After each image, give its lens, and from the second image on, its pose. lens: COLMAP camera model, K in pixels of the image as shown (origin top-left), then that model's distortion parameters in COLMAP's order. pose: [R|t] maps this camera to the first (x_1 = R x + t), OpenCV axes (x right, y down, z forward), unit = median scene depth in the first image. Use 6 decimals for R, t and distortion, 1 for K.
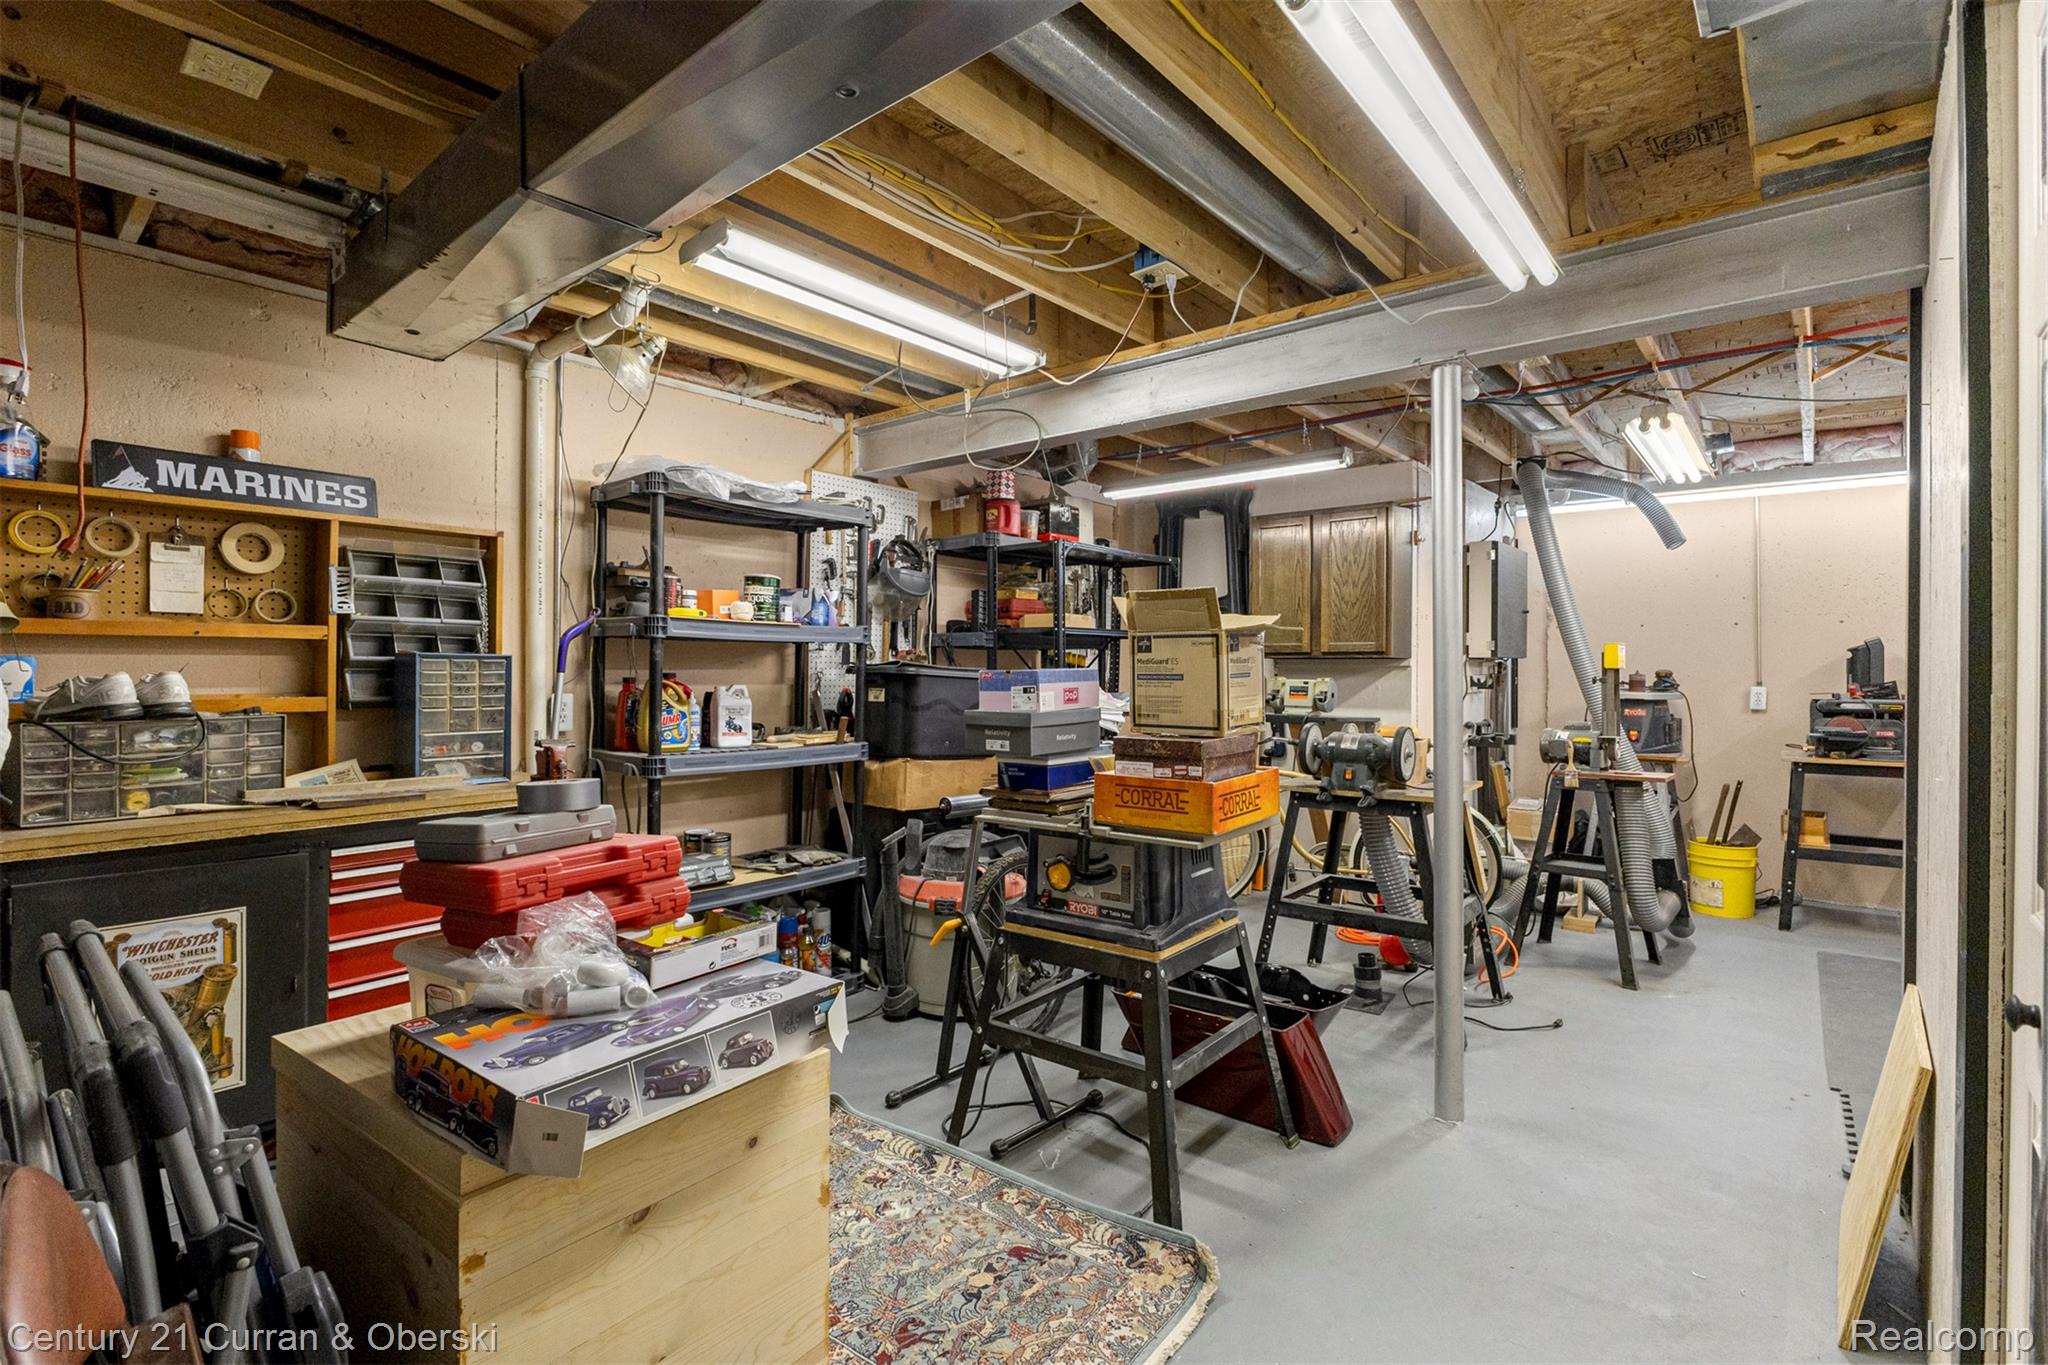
lens RADIAL K [[937.0, 0, 1022.9], [0, 937.0, 677.6], [0, 0, 1]] dist [-0.012396, 0.000273]
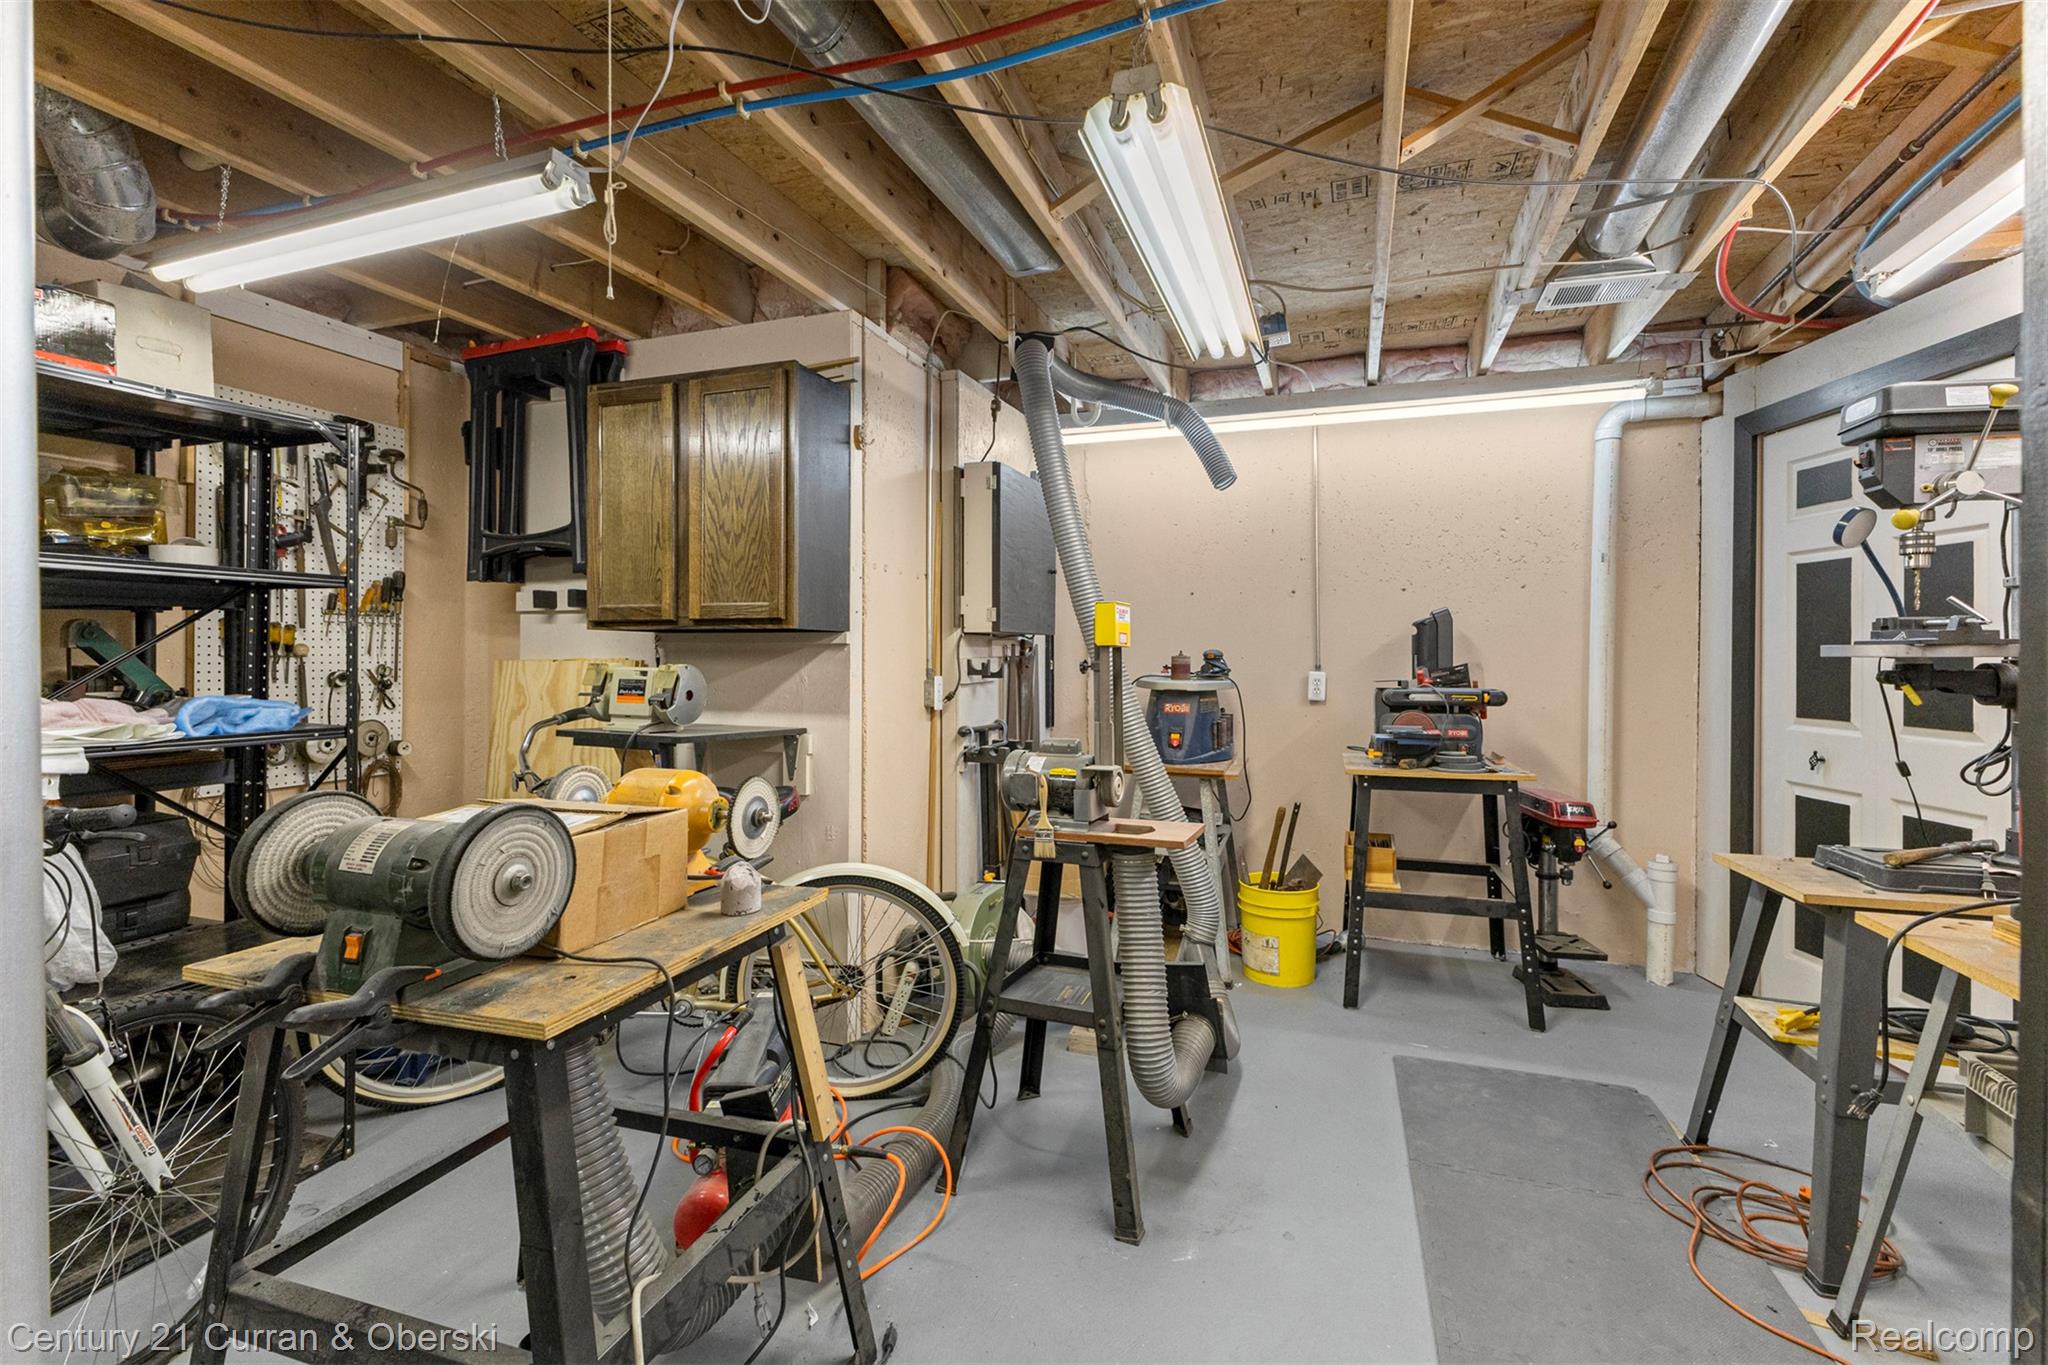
lens RADIAL K [[888.2, 0, 1028.9], [0, 888.2, 666.7], [0, 0, 1]] dist [0.009732, -0.001590]
pose [[0.935699, -0.007090, 0.352727, 0.322108], [0.004897, 0.999963, 0.007110, -0.001069], [-0.352764, -0.004925, 0.935699, 0.413797]]
